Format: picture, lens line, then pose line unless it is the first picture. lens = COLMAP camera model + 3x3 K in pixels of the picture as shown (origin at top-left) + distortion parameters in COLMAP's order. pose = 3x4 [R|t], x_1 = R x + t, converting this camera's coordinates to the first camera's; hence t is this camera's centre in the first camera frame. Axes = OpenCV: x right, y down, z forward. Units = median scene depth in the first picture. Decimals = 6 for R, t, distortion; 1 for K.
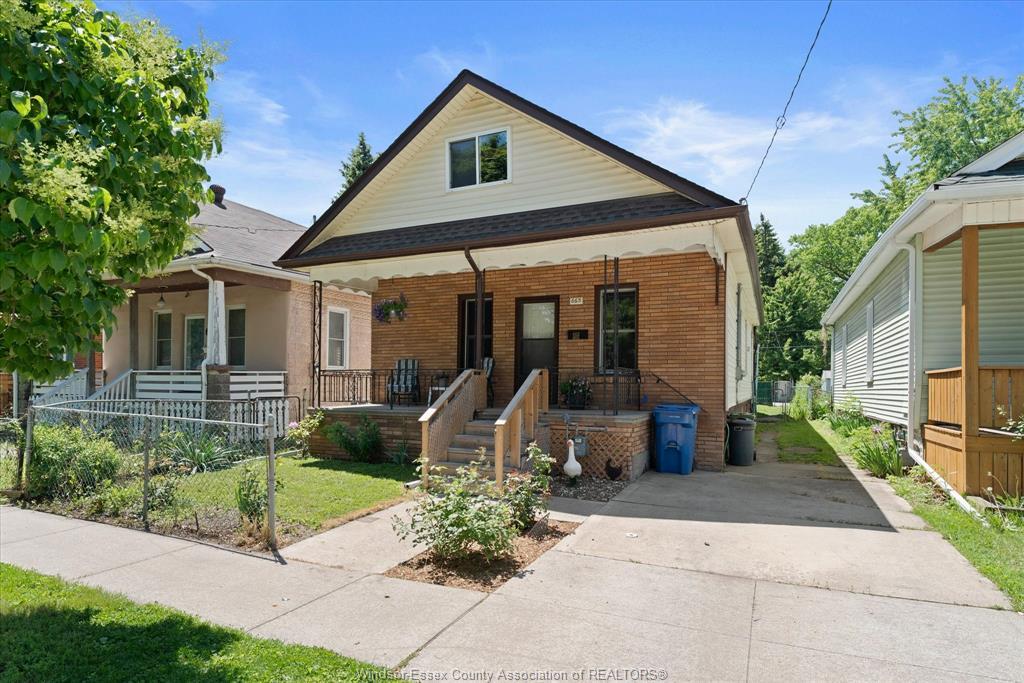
lens RADIAL K [[530.4, 0, 511.7], [0, 530.4, 382.7], [0, 0, 1]] dist [0.000533, -0.000267]
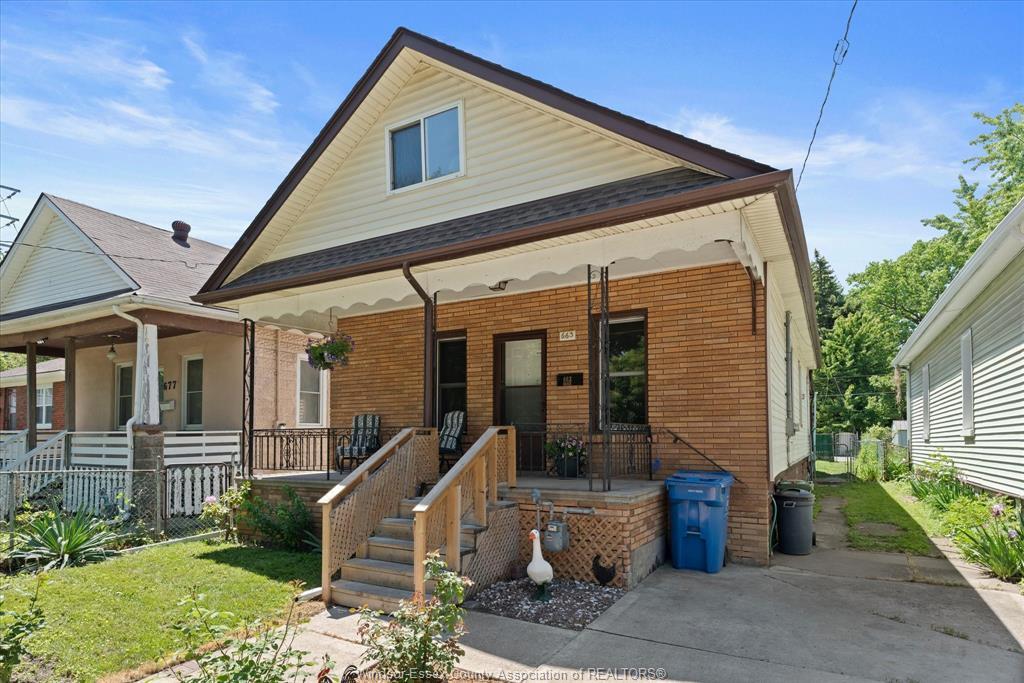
lens RADIAL K [[578.9, 0, 498.5], [0, 578.9, 423.0], [0, 0, 1]] dist [0.000607, -0.000341]
pose [[0.997700, -0.012280, -0.066669, 0.082109], [0.010488, 0.999576, -0.027153, -0.007544], [0.066974, 0.026392, 0.997406, 0.176046]]
